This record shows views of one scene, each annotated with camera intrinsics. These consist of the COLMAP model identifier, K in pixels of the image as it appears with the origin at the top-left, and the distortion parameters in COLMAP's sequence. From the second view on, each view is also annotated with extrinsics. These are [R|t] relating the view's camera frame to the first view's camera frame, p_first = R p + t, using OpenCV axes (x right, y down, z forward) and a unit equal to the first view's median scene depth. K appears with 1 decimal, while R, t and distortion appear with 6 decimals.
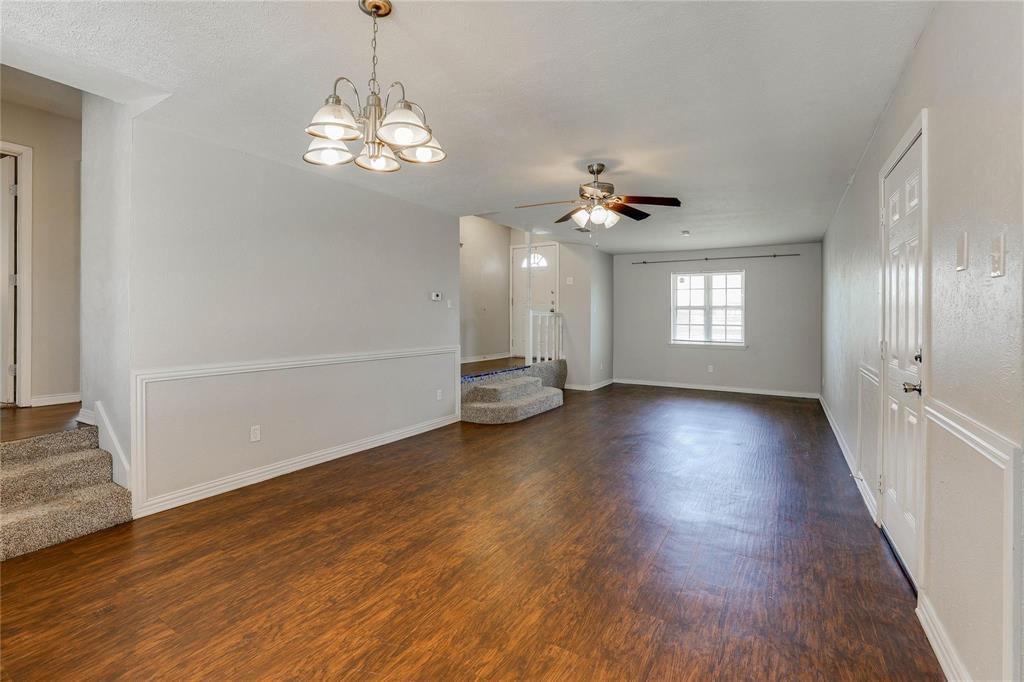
lens RADIAL K [[448.1, 0, 507.4], [0, 448.1, 321.3], [0, 0, 1]] dist [-0.044909, 0.016037]
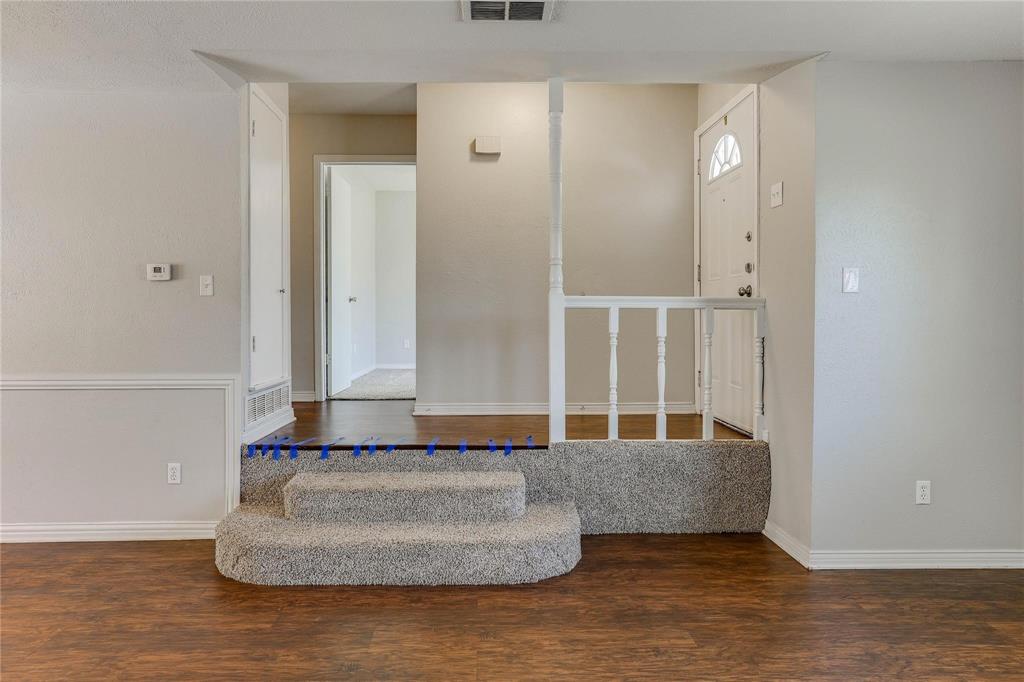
lens RADIAL K [[623.1, 0, 490.0], [0, 623.1, 314.1], [0, 0, 1]] dist [-0.027884, 0.040692]
pose [[0.551521, -0.007010, -0.834132, 0.550111], [-0.002138, 0.999950, -0.009817, -0.002533], [0.834158, 0.007198, 0.551478, 0.834531]]
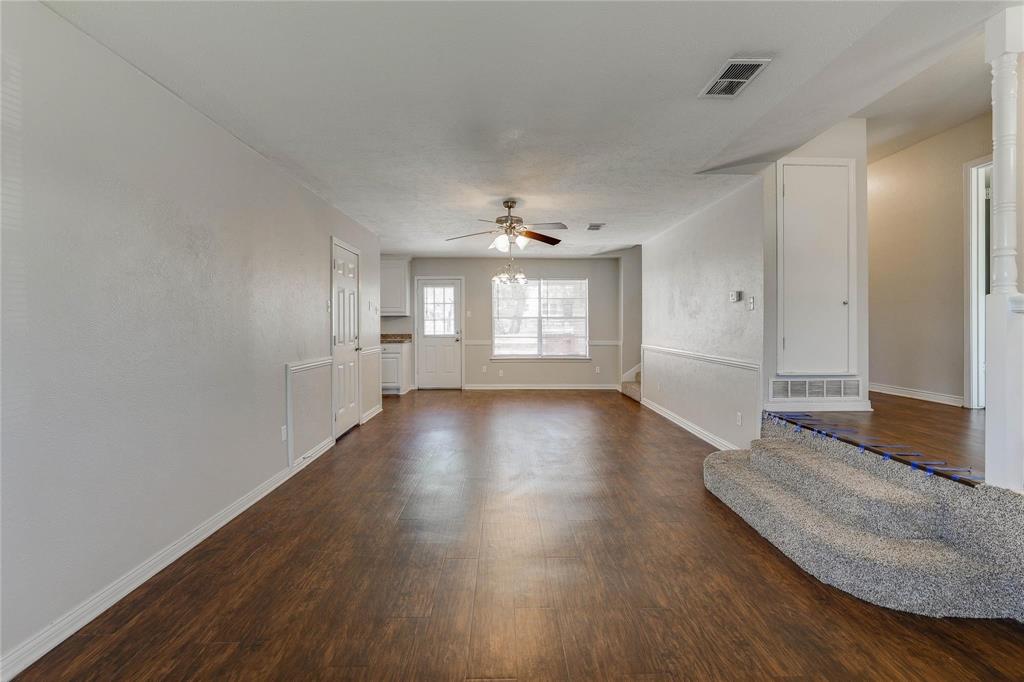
lens RADIAL K [[448.1, 0, 507.4], [0, 448.1, 321.3], [0, 0, 1]] dist [-0.044909, 0.016037]
pose [[-0.842299, -0.008306, -0.538947, 0.566347], [-0.008597, 0.999961, -0.001976, -0.003724], [0.538943, 0.002969, -0.842337, 1.307877]]
